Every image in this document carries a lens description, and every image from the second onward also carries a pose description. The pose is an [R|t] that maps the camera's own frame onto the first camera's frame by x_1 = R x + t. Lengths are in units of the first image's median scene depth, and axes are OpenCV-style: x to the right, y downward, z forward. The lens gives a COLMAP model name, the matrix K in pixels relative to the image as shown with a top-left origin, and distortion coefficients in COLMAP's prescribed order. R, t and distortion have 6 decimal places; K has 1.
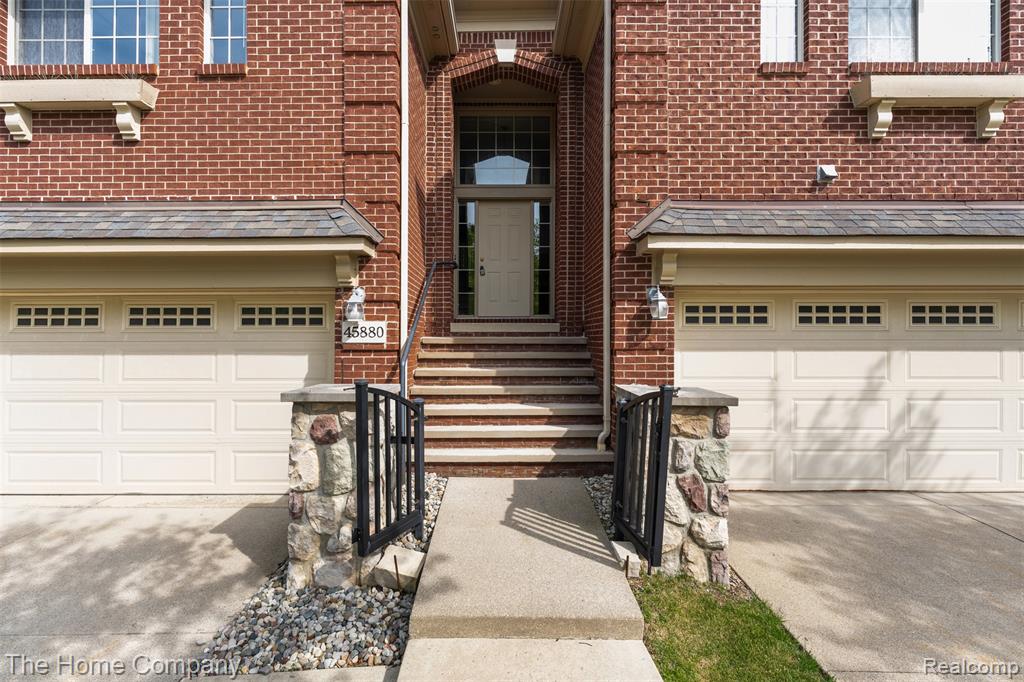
lens RADIAL K [[461.4, 0, 510.4], [0, 461.4, 336.2], [0, 0, 1]] dist [-0.004692, -0.000012]
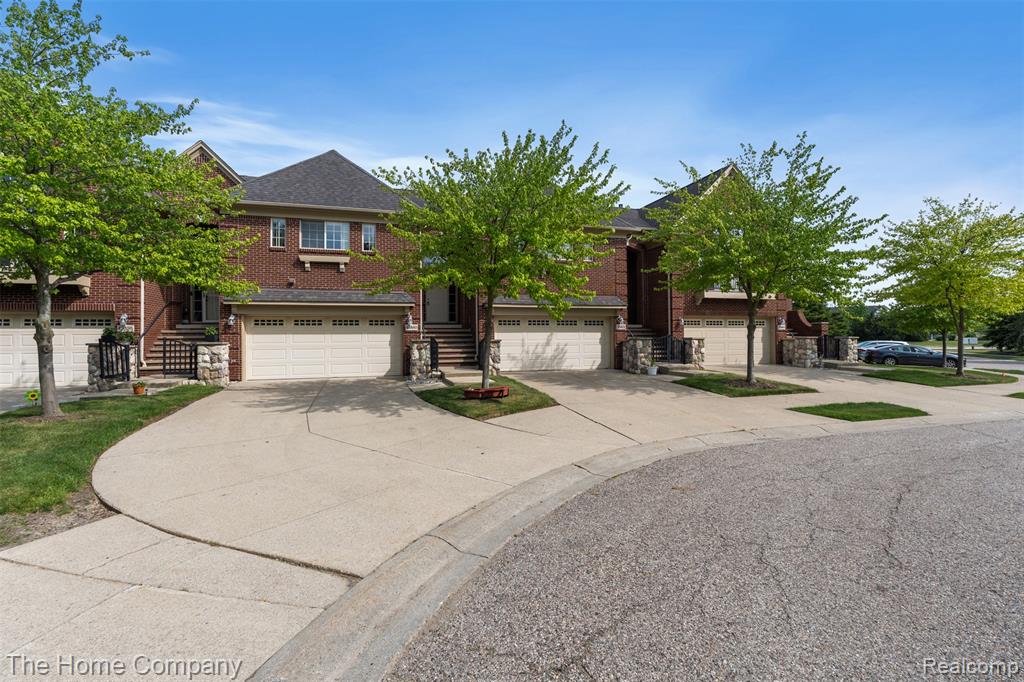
lens RADIAL K [[461.4, 0, 519.5], [0, 461.4, 340.0], [0, 0, 1]] dist [-0.004692, -0.000012]
pose [[0.965079, -0.007666, 0.261847, -0.446301], [0.005169, 0.999934, 0.010226, 0.057310], [-0.261908, -0.008515, 0.965055, -2.701248]]
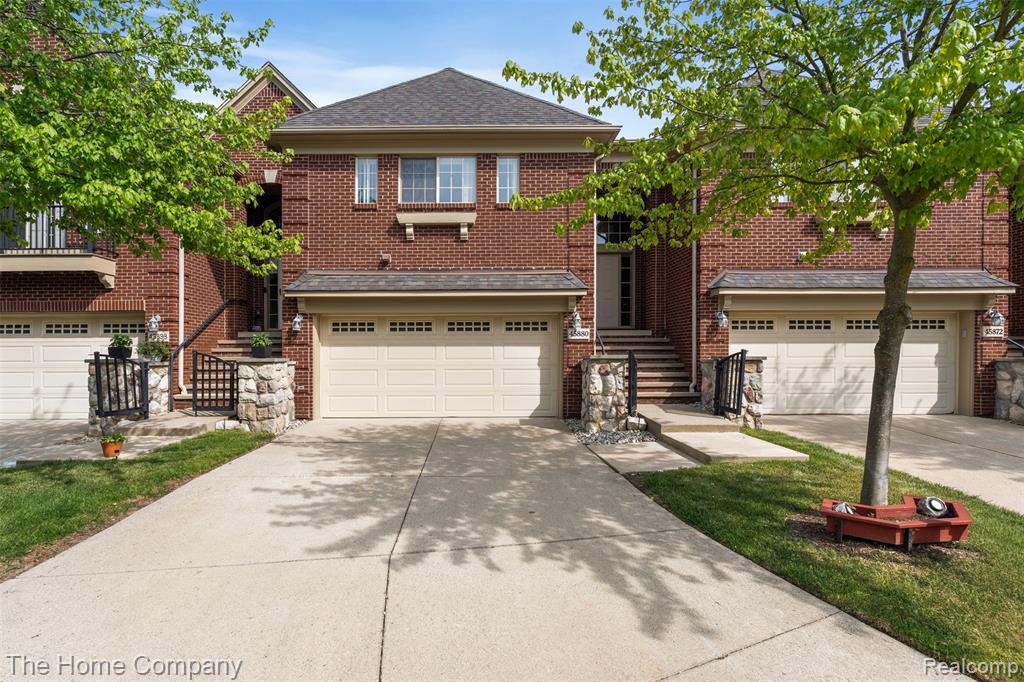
lens RADIAL K [[461.4, 0, 499.2], [0, 461.4, 350.8], [0, 0, 1]] dist [-0.004692, -0.000012]
pose [[0.999991, -0.002921, 0.003166, -0.674207], [0.002914, 0.999993, 0.002422, 0.060751], [-0.003173, -0.002412, 0.999992, -1.048938]]
